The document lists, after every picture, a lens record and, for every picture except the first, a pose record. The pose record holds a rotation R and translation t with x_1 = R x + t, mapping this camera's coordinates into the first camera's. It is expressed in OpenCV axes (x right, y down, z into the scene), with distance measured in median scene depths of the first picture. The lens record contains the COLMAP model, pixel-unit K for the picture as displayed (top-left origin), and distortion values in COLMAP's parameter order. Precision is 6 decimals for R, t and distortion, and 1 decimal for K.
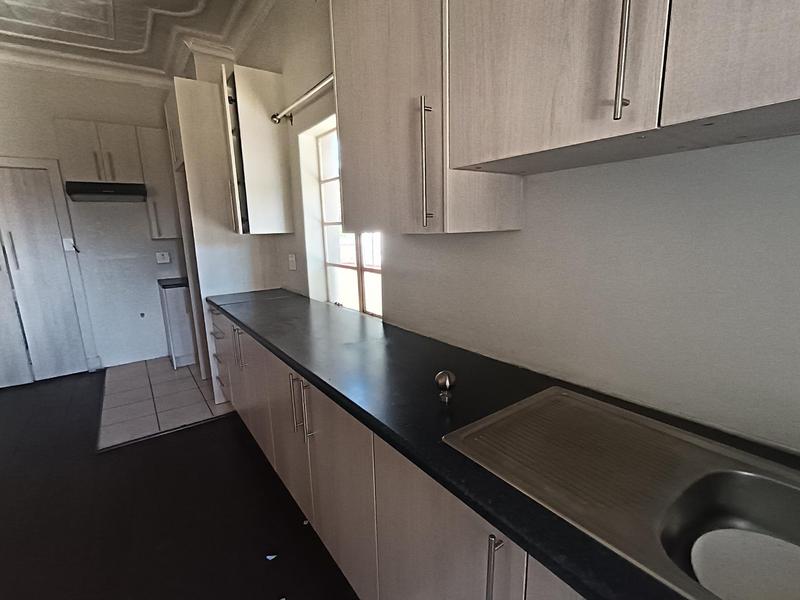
lens RADIAL K [[385.0, 0, 398.2], [0, 385.0, 303.0], [0, 0, 1]] dist [-0.002003, 0.000751]
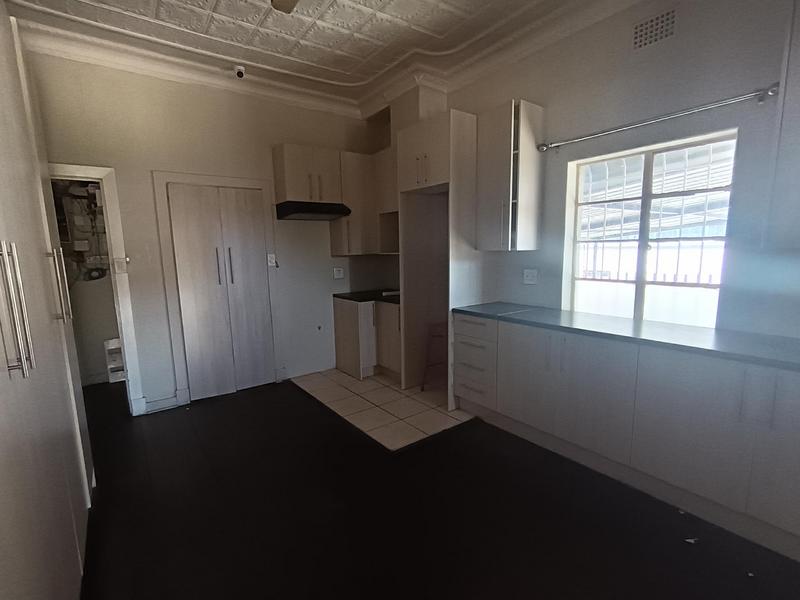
lens RADIAL K [[385.0, 0, 400.6], [0, 385.0, 302.9], [0, 0, 1]] dist [-0.002003, 0.000751]
pose [[0.999857, 0.004560, 0.016305, -0.554373], [-0.003698, 0.998615, -0.052480, 0.020810], [-0.016521, 0.052412, 0.998489, -0.055540]]
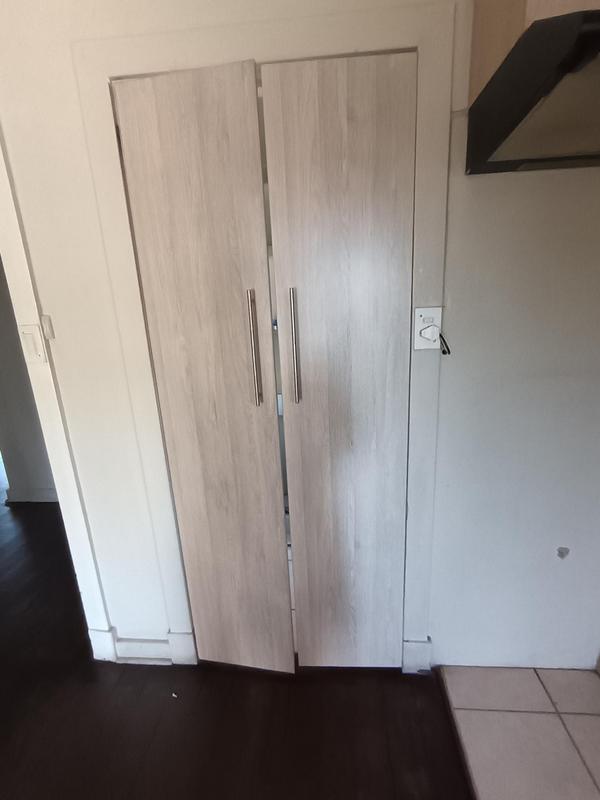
lens RADIAL K [[385.0, 0, 304.3], [0, 385.0, 402.1], [0, 0, 1]] dist [-0.002003, 0.000751]
pose [[0.763605, 0.163728, -0.624581, -0.778734], [-0.106831, 0.986021, 0.127865, -0.131150], [0.636785, -0.030913, 0.770422, 0.745818]]
